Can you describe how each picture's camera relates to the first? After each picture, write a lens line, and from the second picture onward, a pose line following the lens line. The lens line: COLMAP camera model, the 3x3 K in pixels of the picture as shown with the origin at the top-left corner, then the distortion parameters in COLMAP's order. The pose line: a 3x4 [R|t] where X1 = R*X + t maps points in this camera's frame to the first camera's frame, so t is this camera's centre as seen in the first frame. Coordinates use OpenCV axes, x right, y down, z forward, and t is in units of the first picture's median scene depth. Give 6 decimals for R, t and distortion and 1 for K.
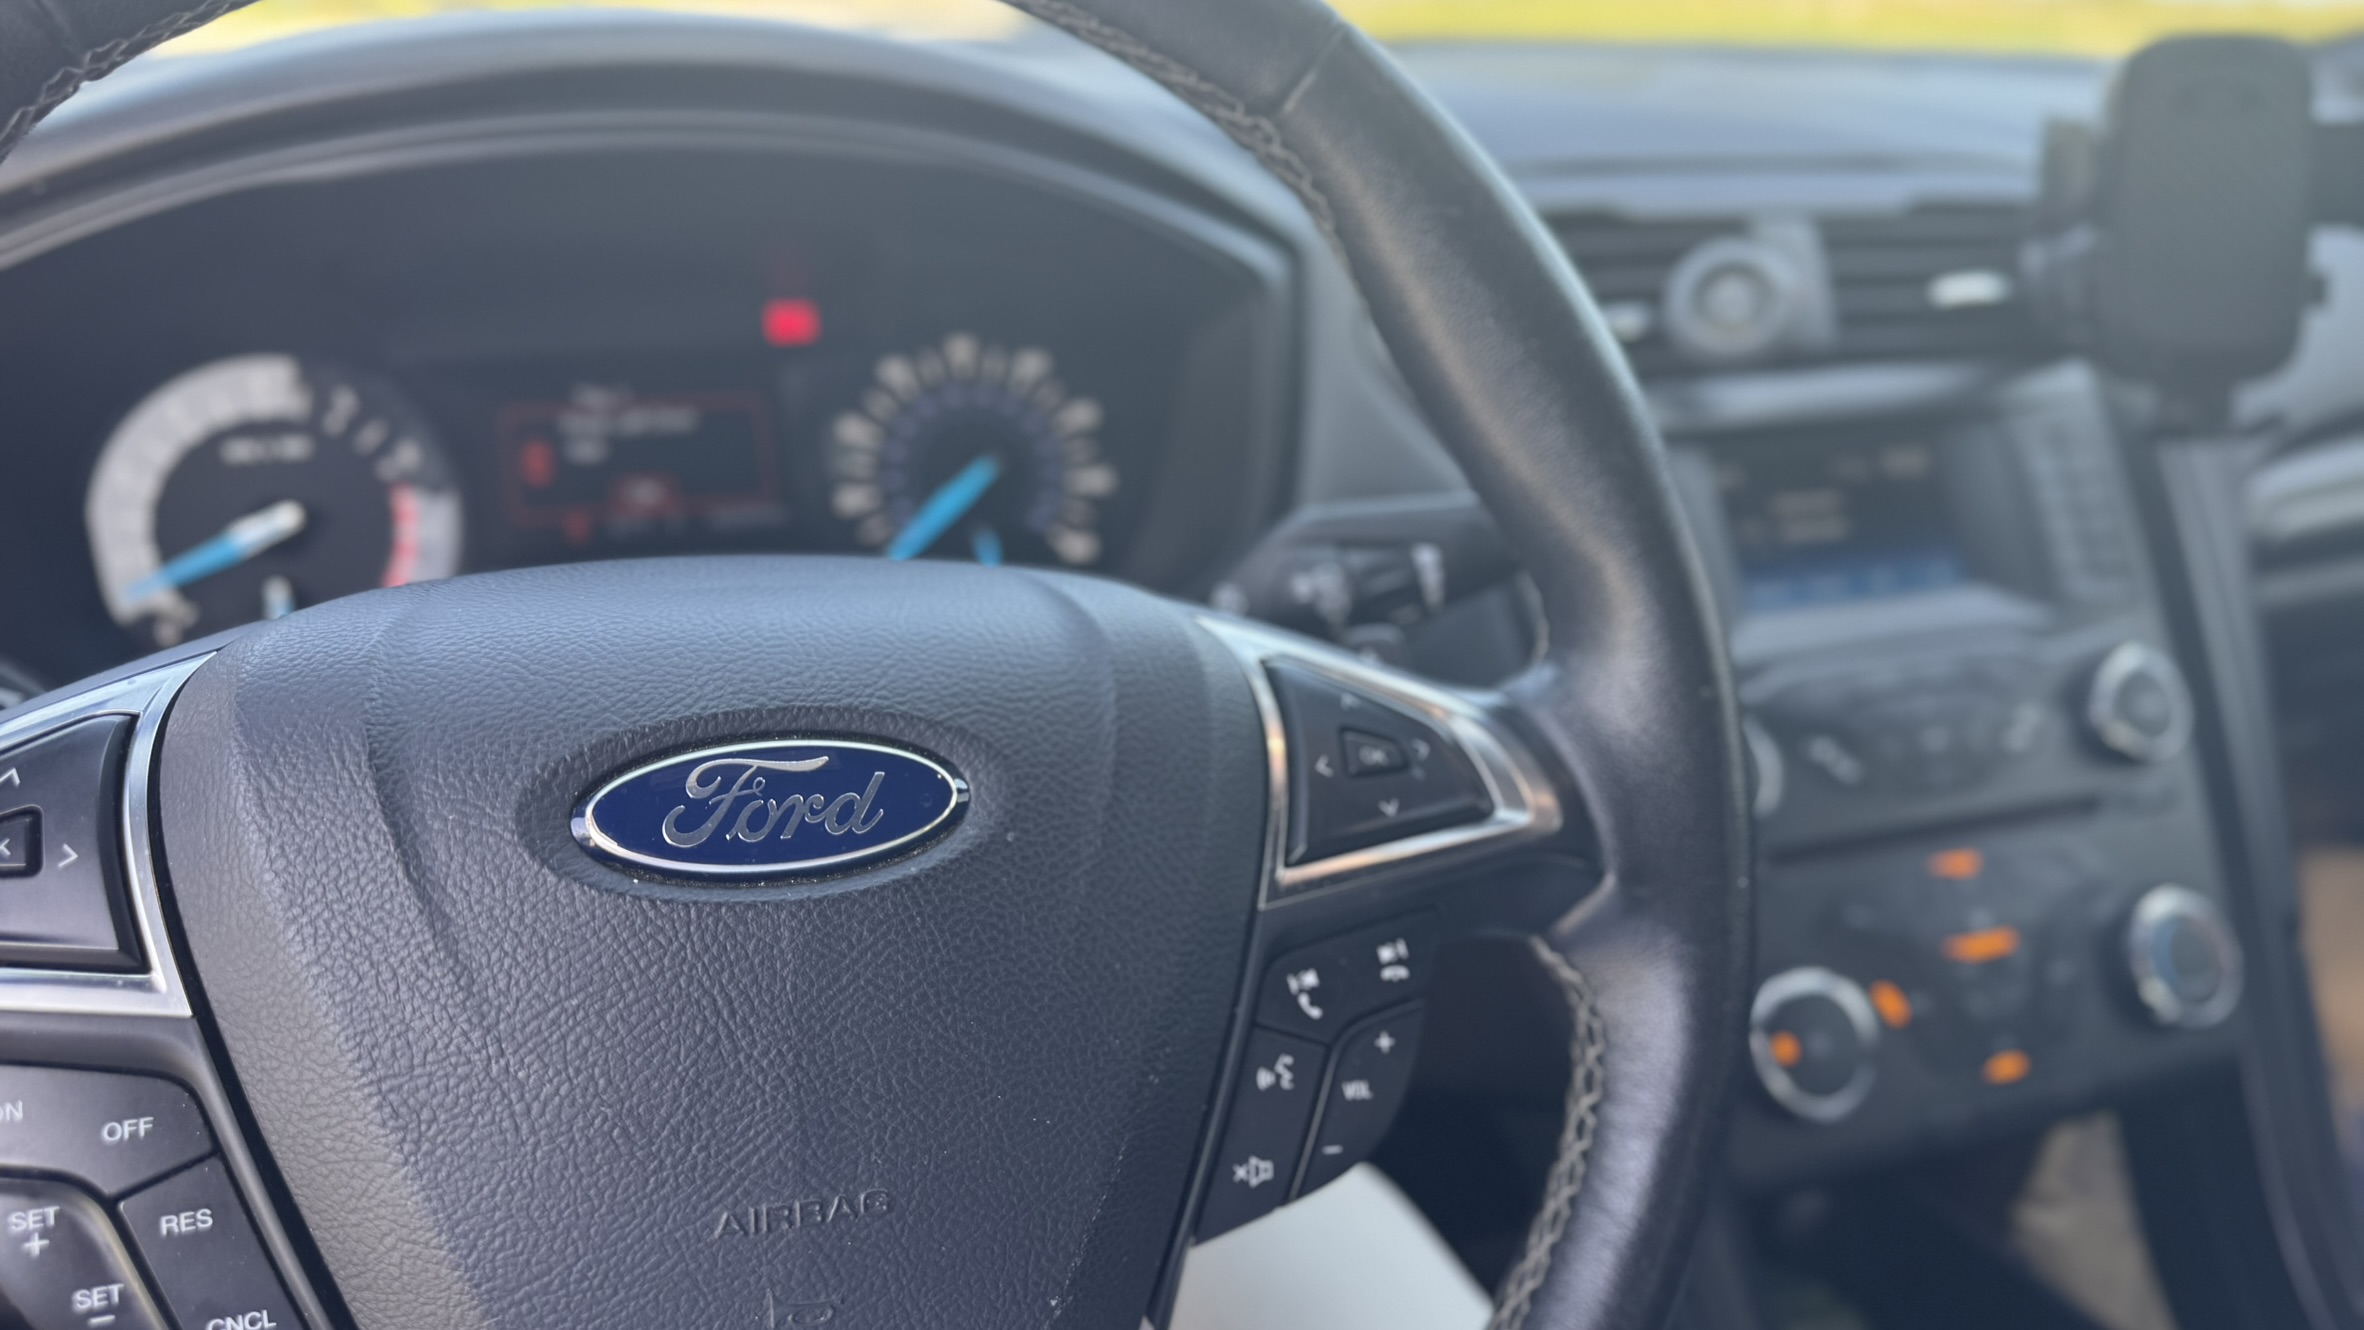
lens RADIAL K [[1992.7, 0, 1182.0], [0, 1992.7, 665.0], [0, 0, 1]] dist [0.000463, 0.003615]
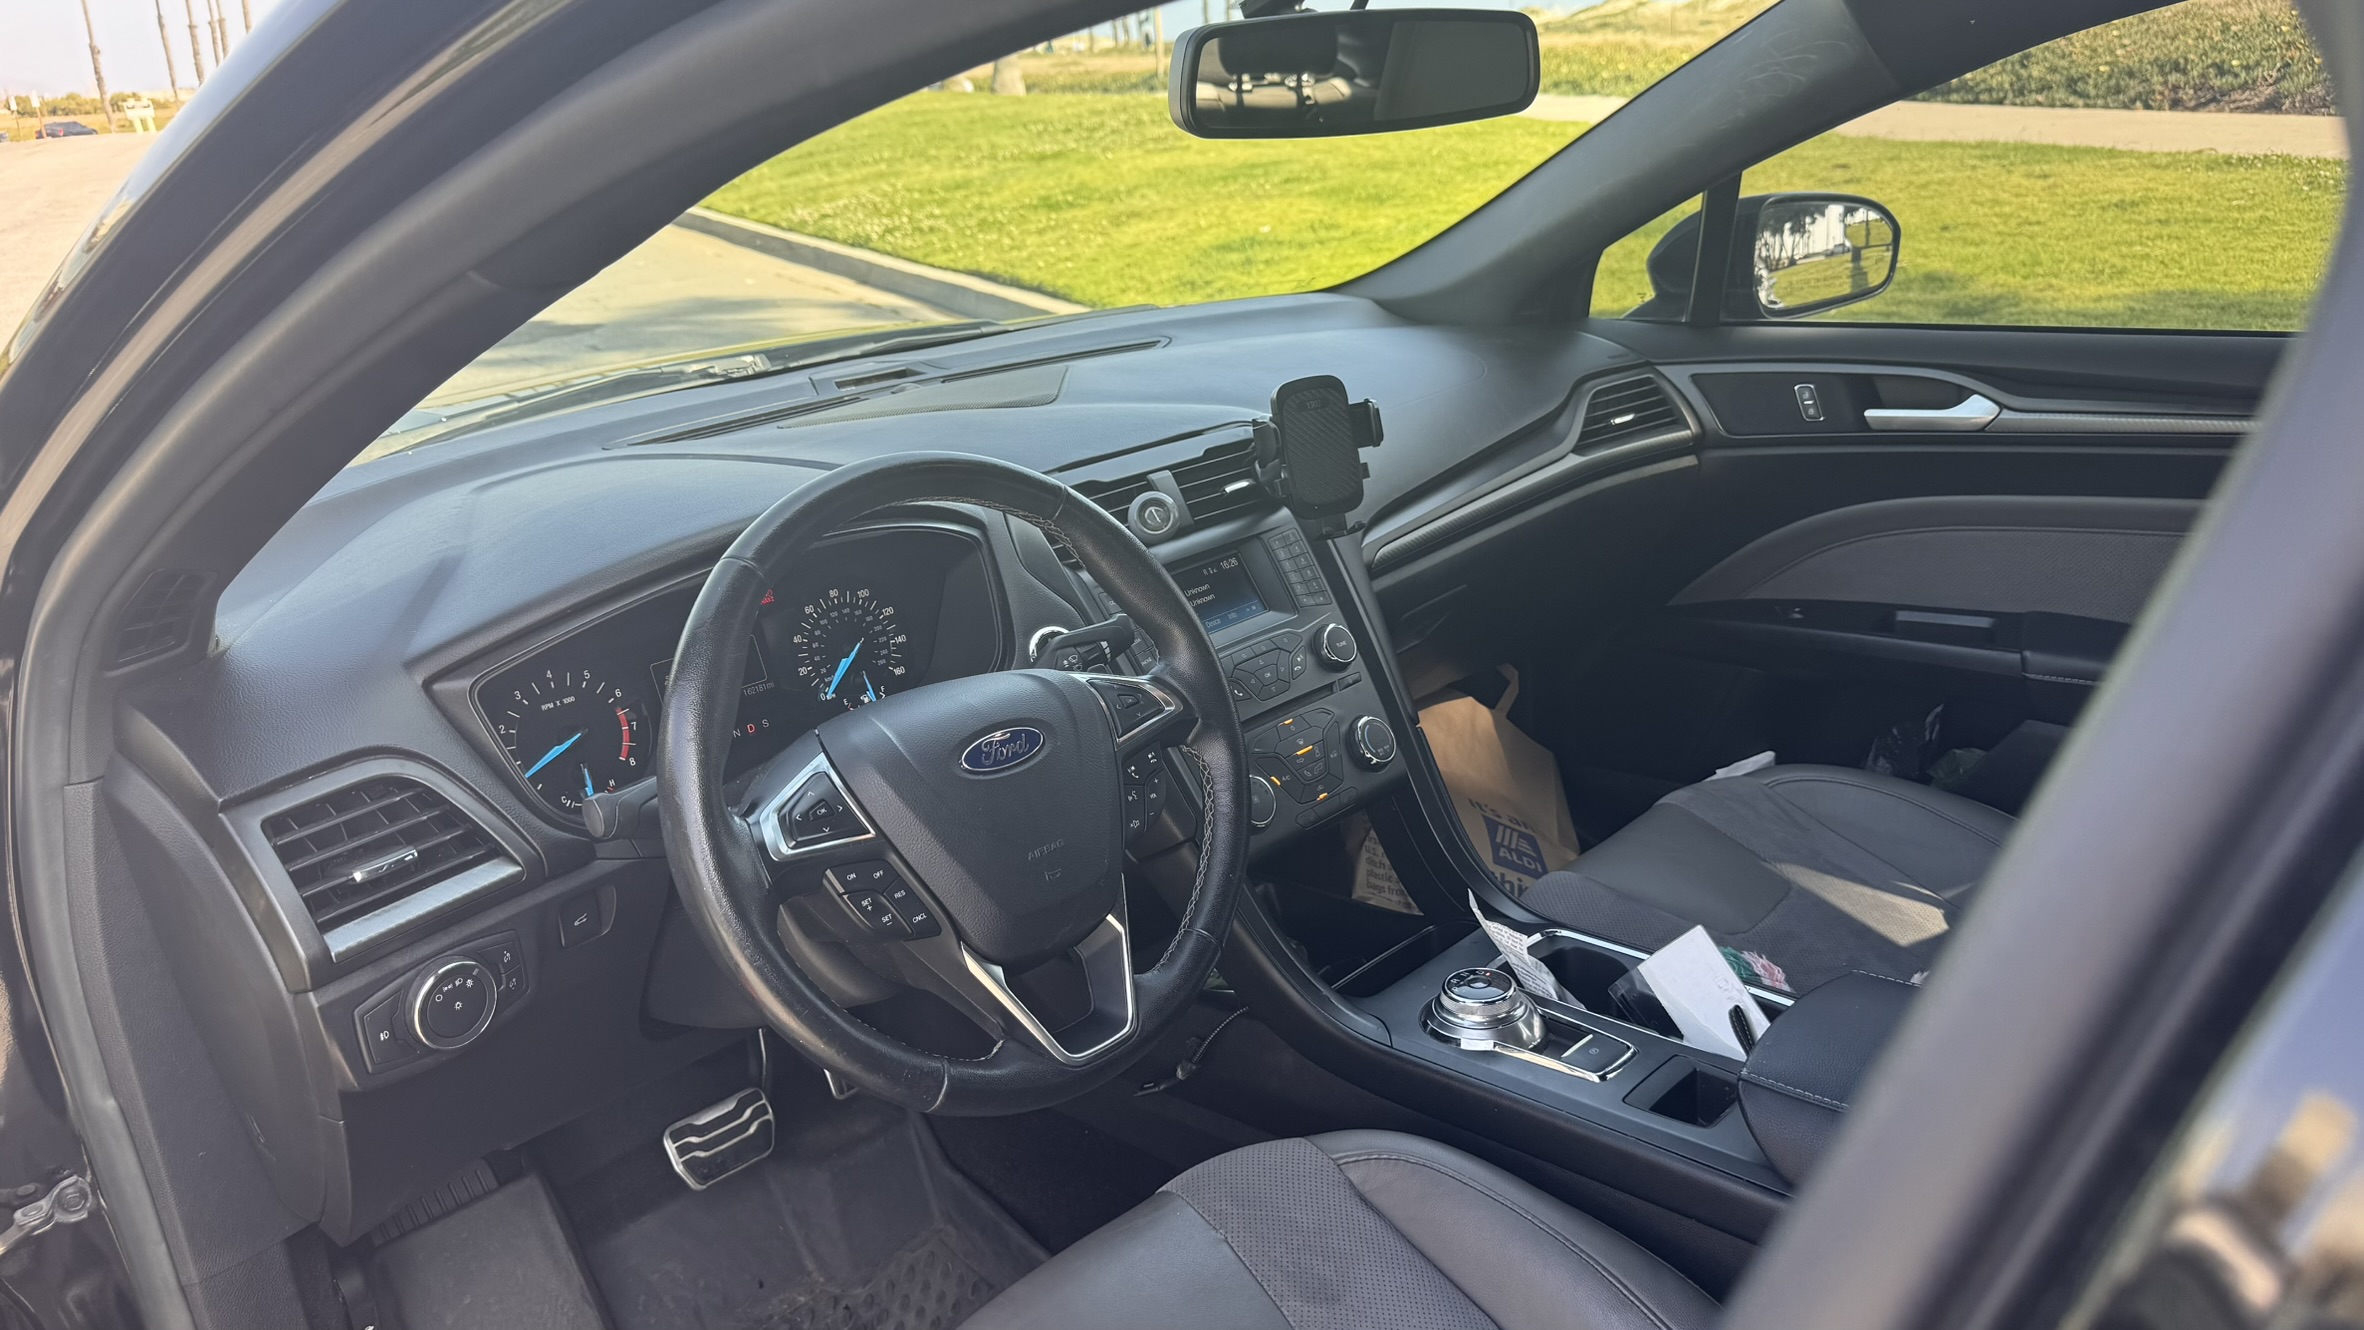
lens RADIAL K [[1672.7, 0, 1182.0], [0, 1672.7, 665.0], [0, 0, 1]] dist [0.005008, -0.004535]
pose [[0.914591, -0.205361, 0.348353, -0.422763], [0.220838, 0.975299, -0.004847, 0.012772], [-0.338753, 0.081363, 0.937351, -0.869496]]
